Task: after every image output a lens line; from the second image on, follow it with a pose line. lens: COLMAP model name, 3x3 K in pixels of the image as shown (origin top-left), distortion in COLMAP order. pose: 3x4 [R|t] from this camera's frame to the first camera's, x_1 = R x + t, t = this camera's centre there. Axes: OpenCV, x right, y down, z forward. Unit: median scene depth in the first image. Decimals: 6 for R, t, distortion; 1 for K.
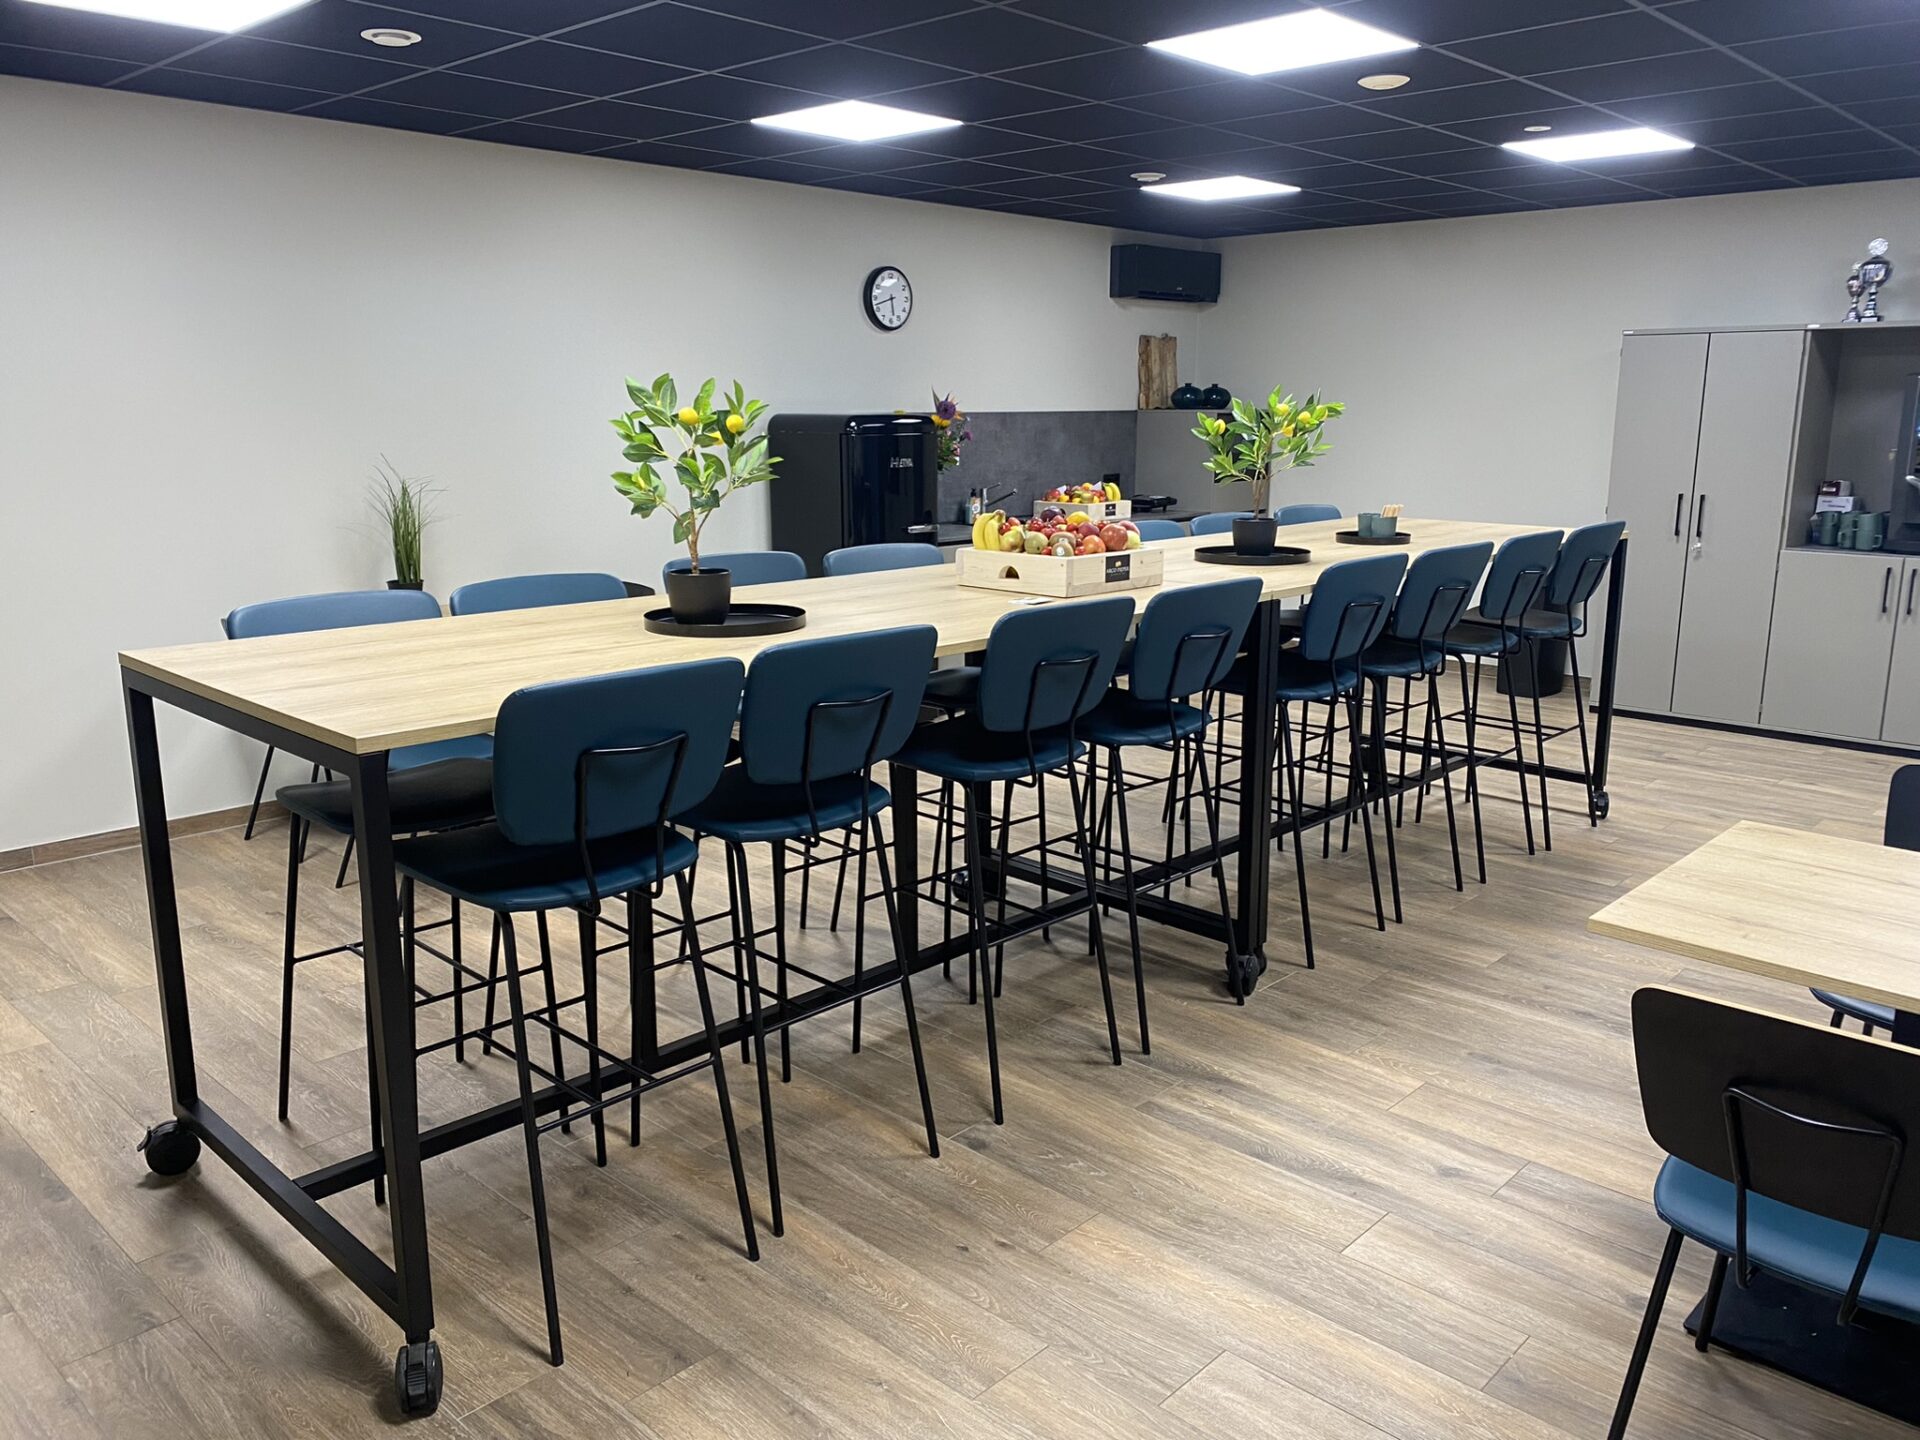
lens RADIAL K [[1466.7, 0, 954.2], [0, 1466.7, 714.0], [0, 0, 1]] dist [0.018362, -0.022902]
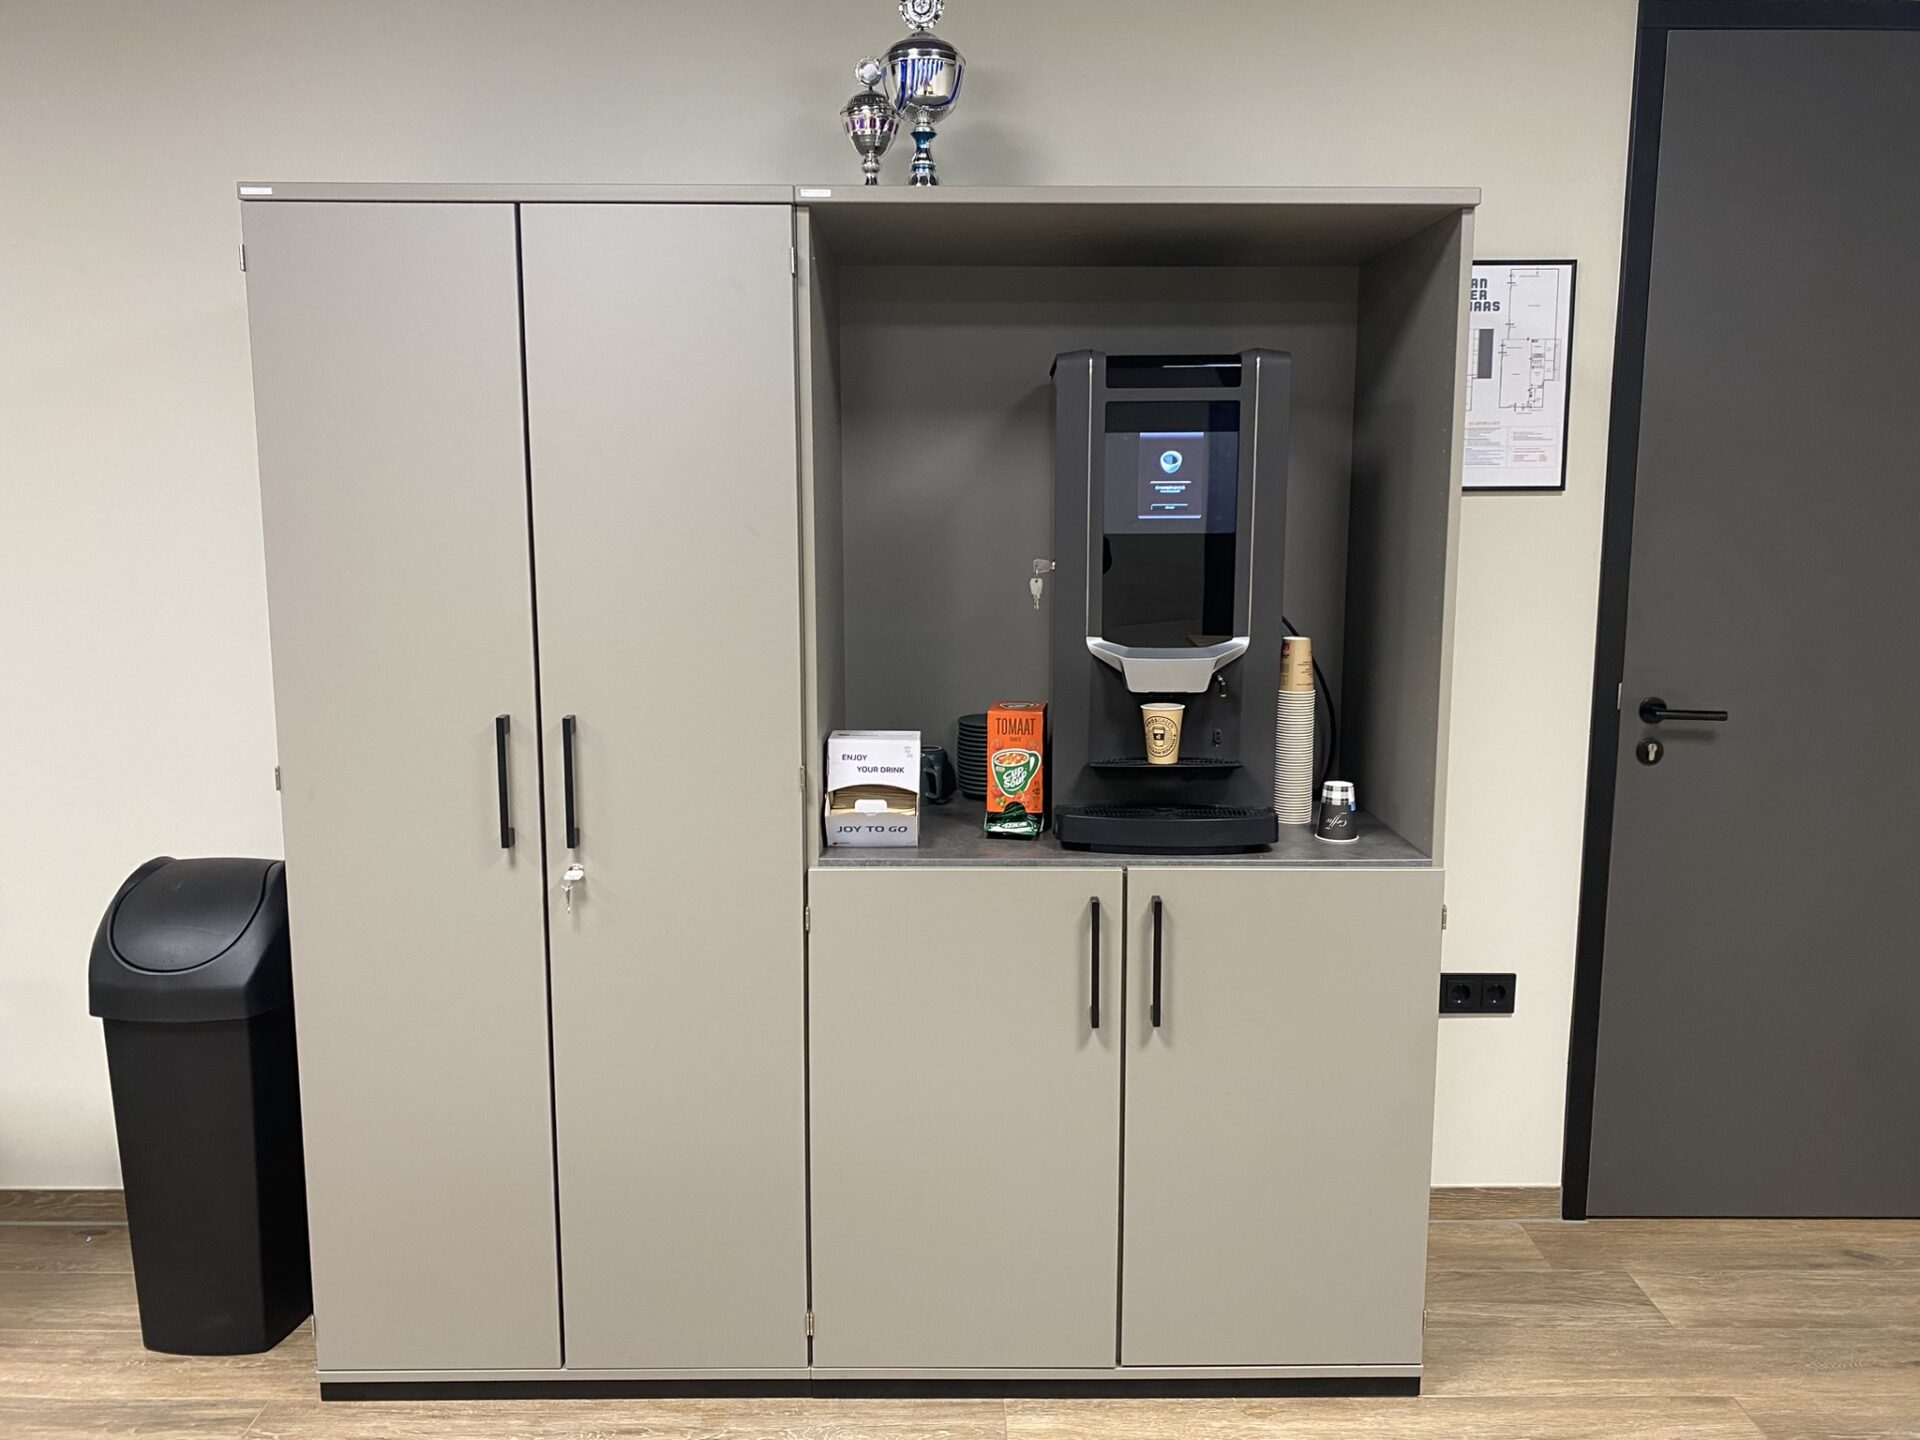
lens RADIAL K [[1466.7, 0, 959.1], [0, 1466.7, 717.1], [0, 0, 1]] dist [0.018362, -0.022902]
pose [[0.722714, -0.100062, 0.683866, 0.662530], [0.141353, 0.989949, -0.004536, -0.254431], [-0.676539, 0.099945, 0.729593, 1.335926]]
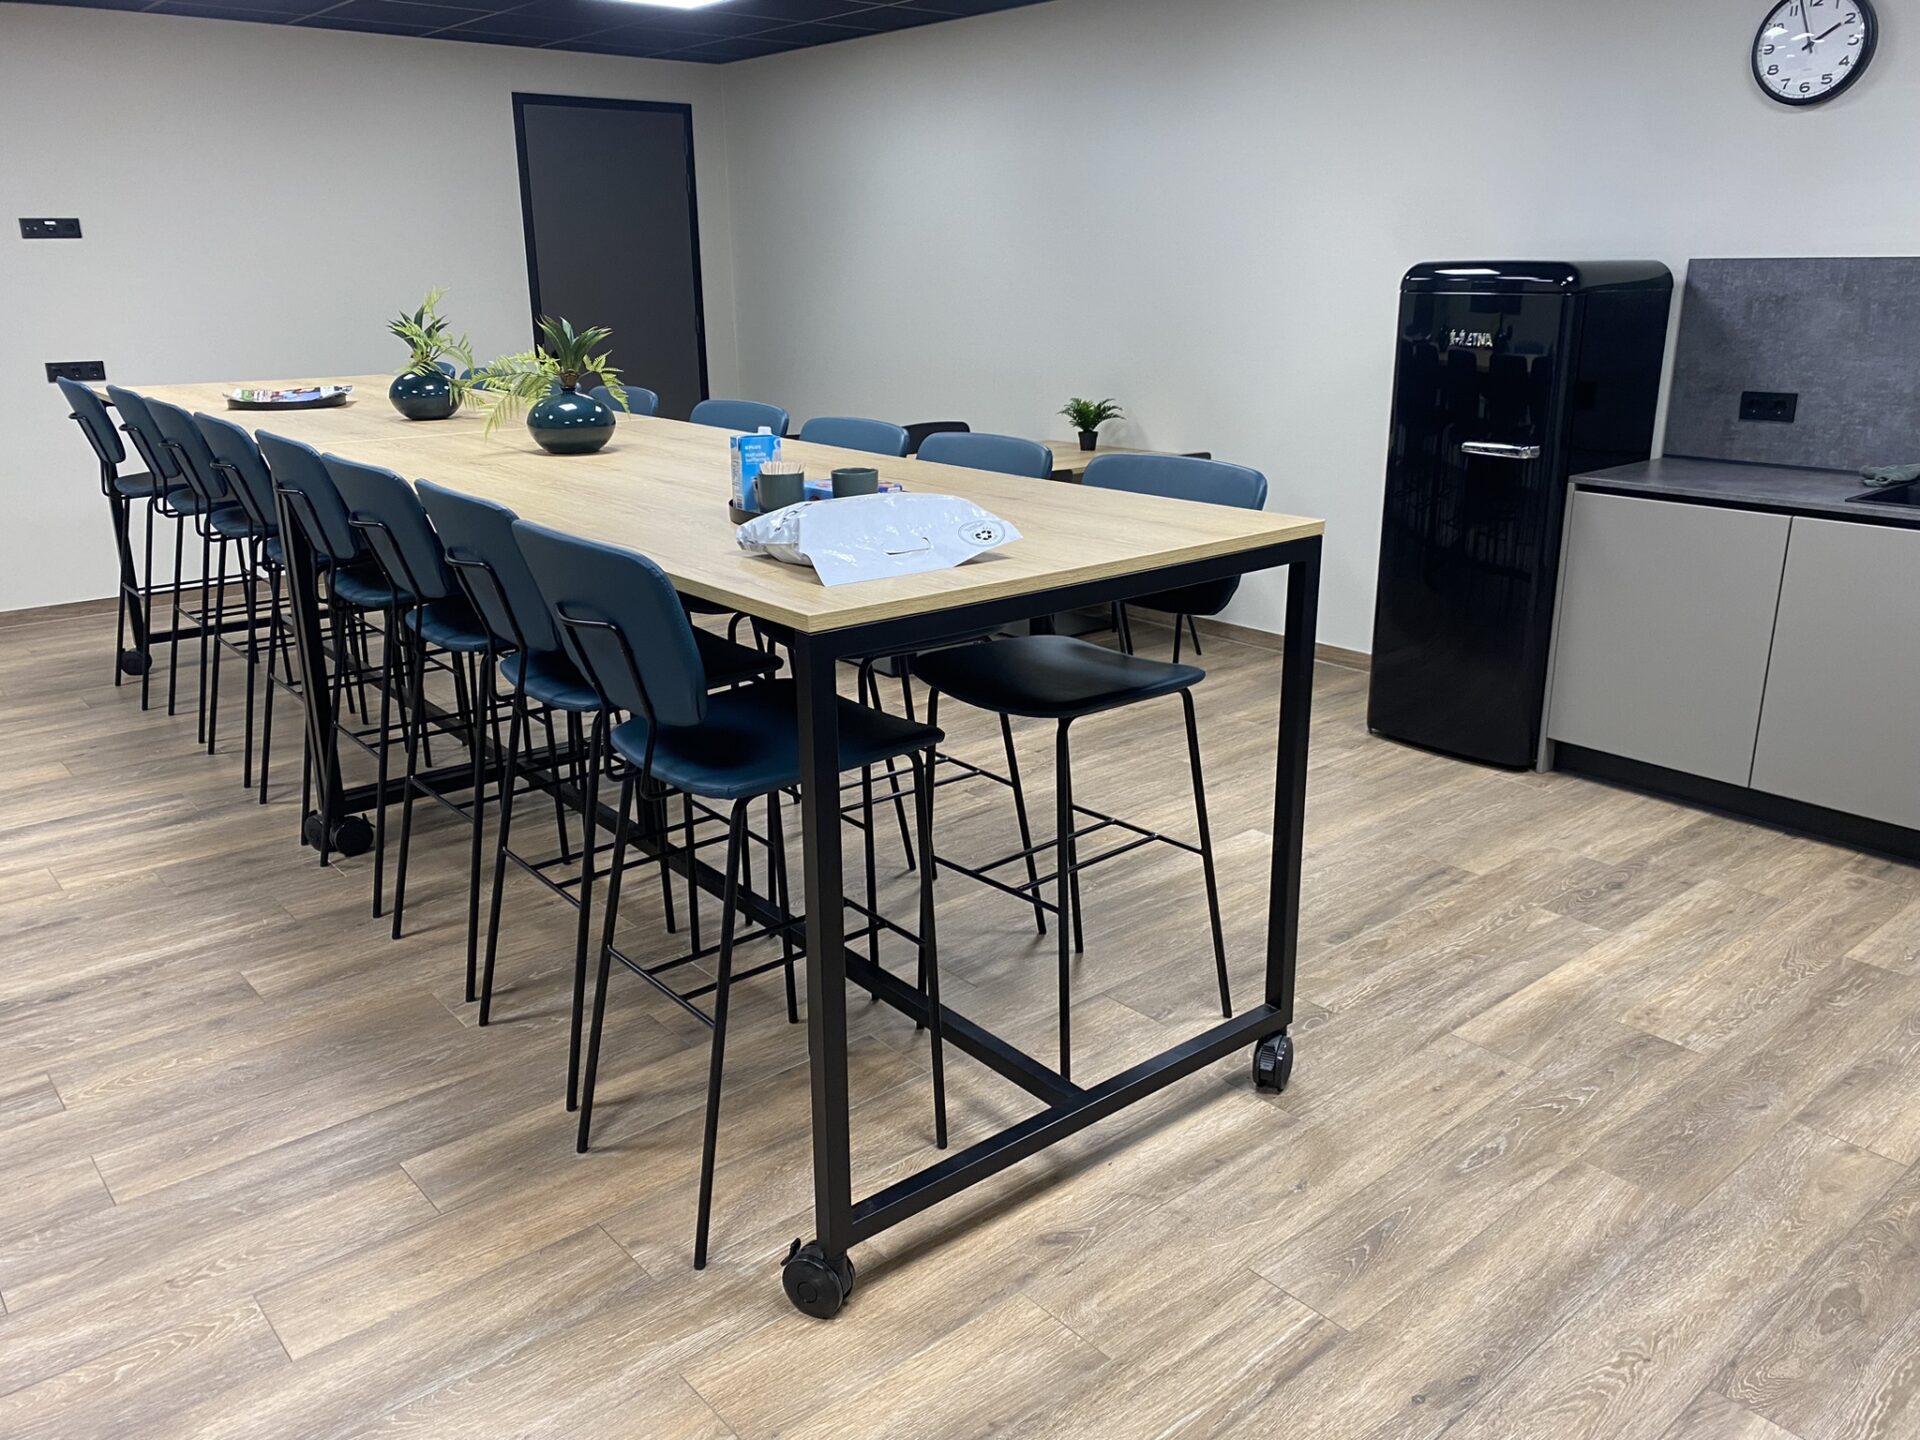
lens RADIAL K [[1466.7, 0, 983.4], [0, 1466.7, 709.1], [0, 0, 1]] dist [0.018362, -0.022902]
pose [[-0.099303, 0.291595, -0.951373, 1.218083], [-0.198958, 0.930974, 0.306109, -0.335876], [0.974964, 0.219681, -0.034434, 1.626696]]
